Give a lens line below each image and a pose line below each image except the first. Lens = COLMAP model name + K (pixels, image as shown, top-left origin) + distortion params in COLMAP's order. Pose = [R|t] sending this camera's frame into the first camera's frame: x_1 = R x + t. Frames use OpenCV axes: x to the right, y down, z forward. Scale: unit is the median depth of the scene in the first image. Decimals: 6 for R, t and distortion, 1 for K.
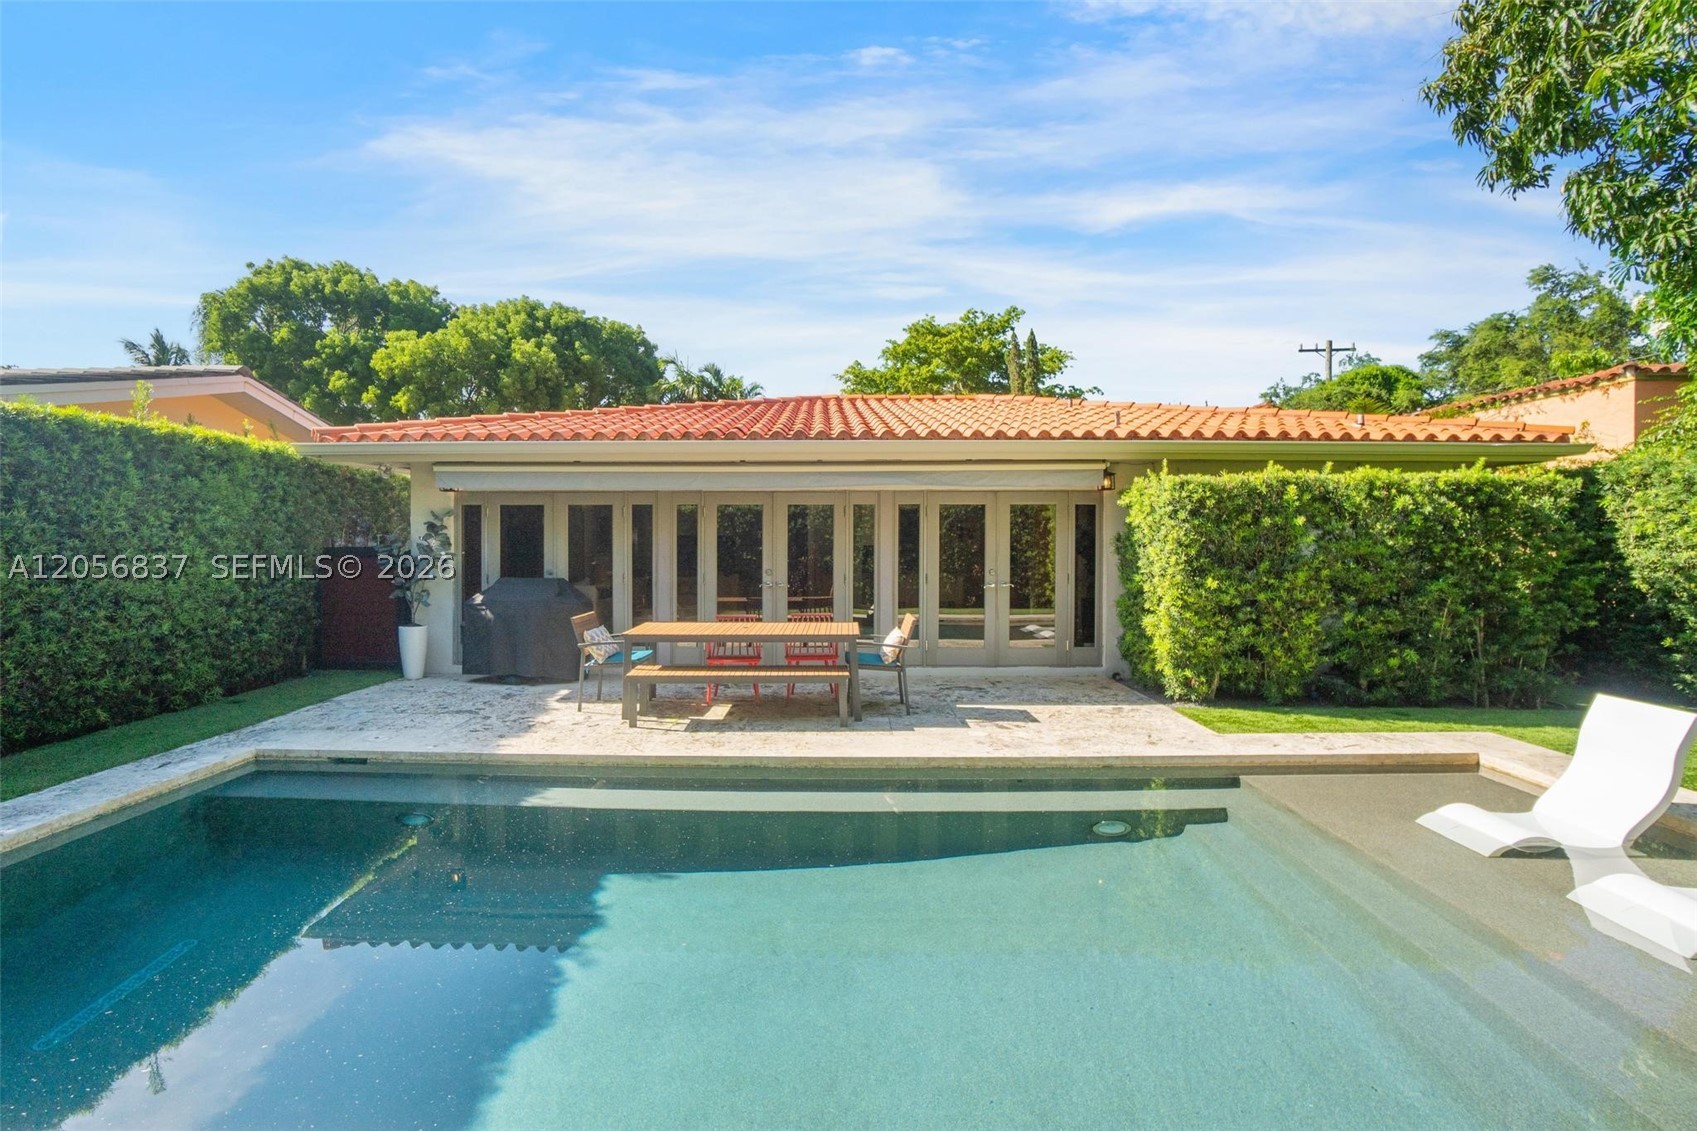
lens RADIAL K [[733.5, 0, 825.6], [0, 733.5, 569.0], [0, 0, 1]] dist [-0.049434, 0.000805]
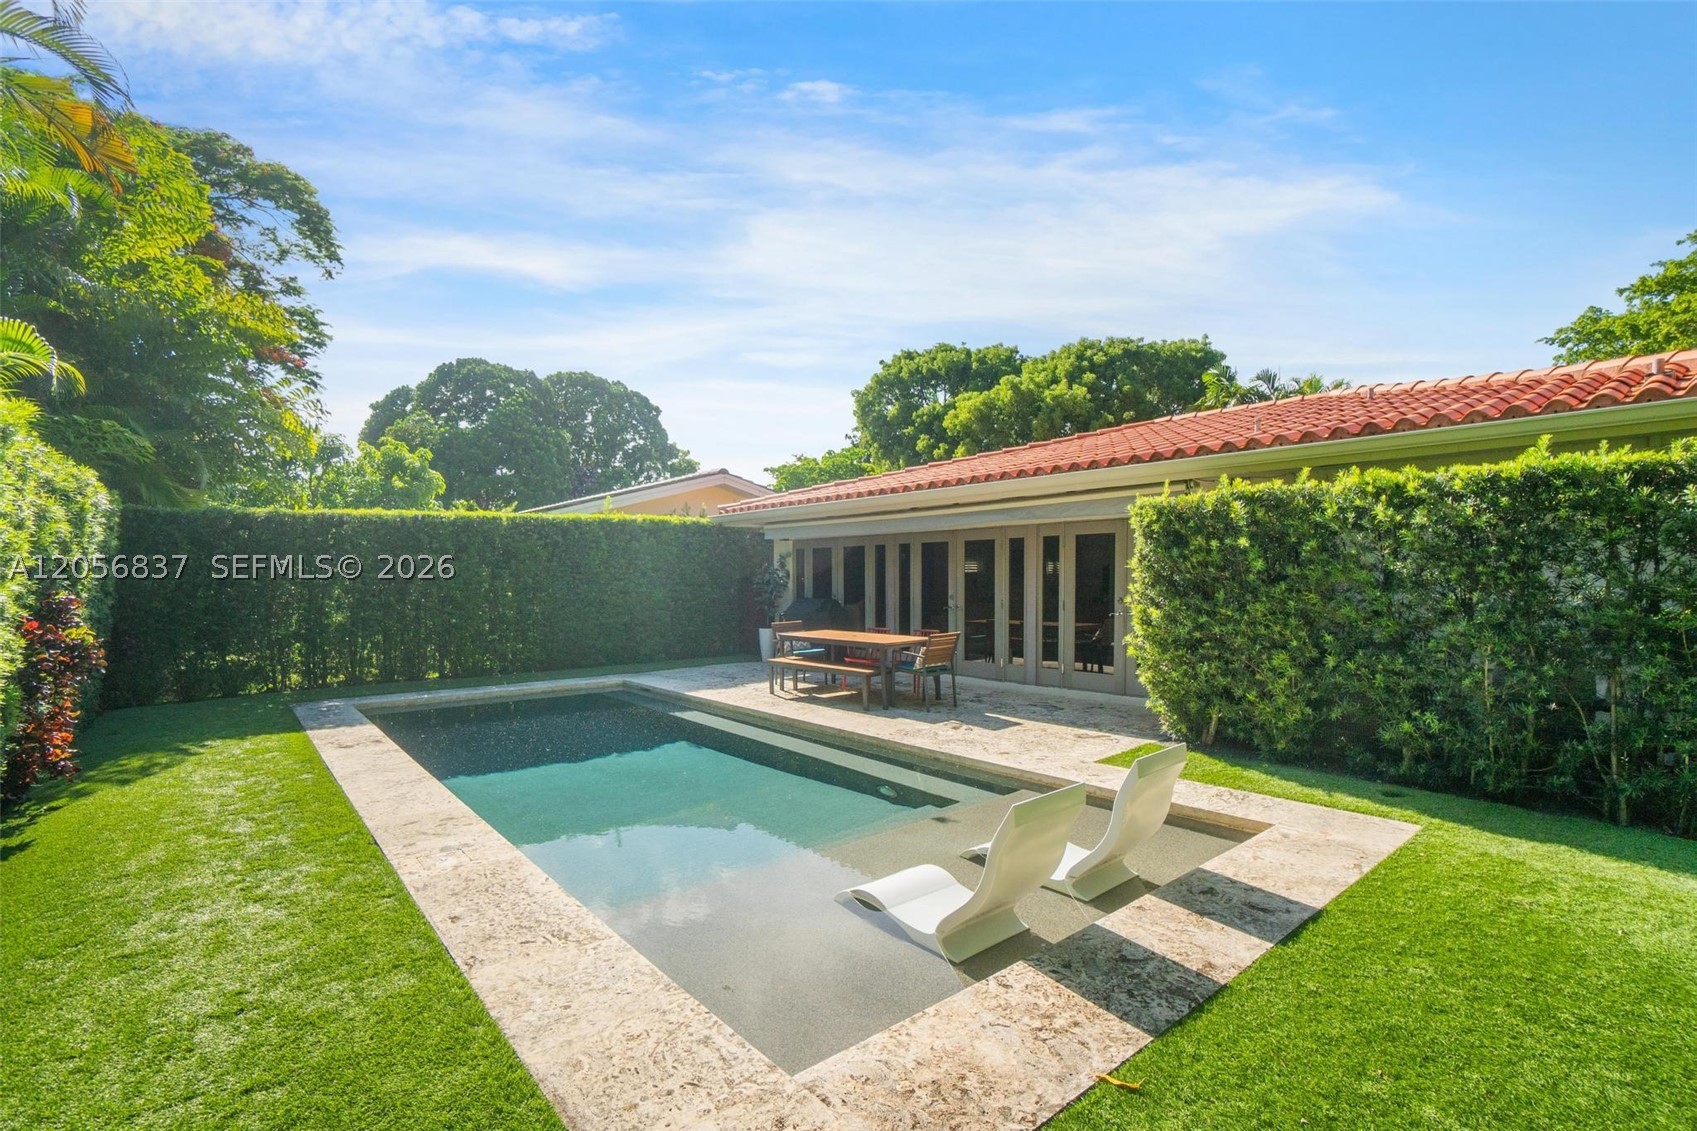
lens RADIAL K [[769.4, 0, 857.0], [0, 769.4, 594.0], [0, 0, 1]] dist [-0.031478, 0.000066]
pose [[0.667674, 0.012402, -0.744350, 0.960058], [-0.015549, 0.999875, 0.002712, -0.001303], [0.744291, 0.009763, 0.667784, 0.041129]]
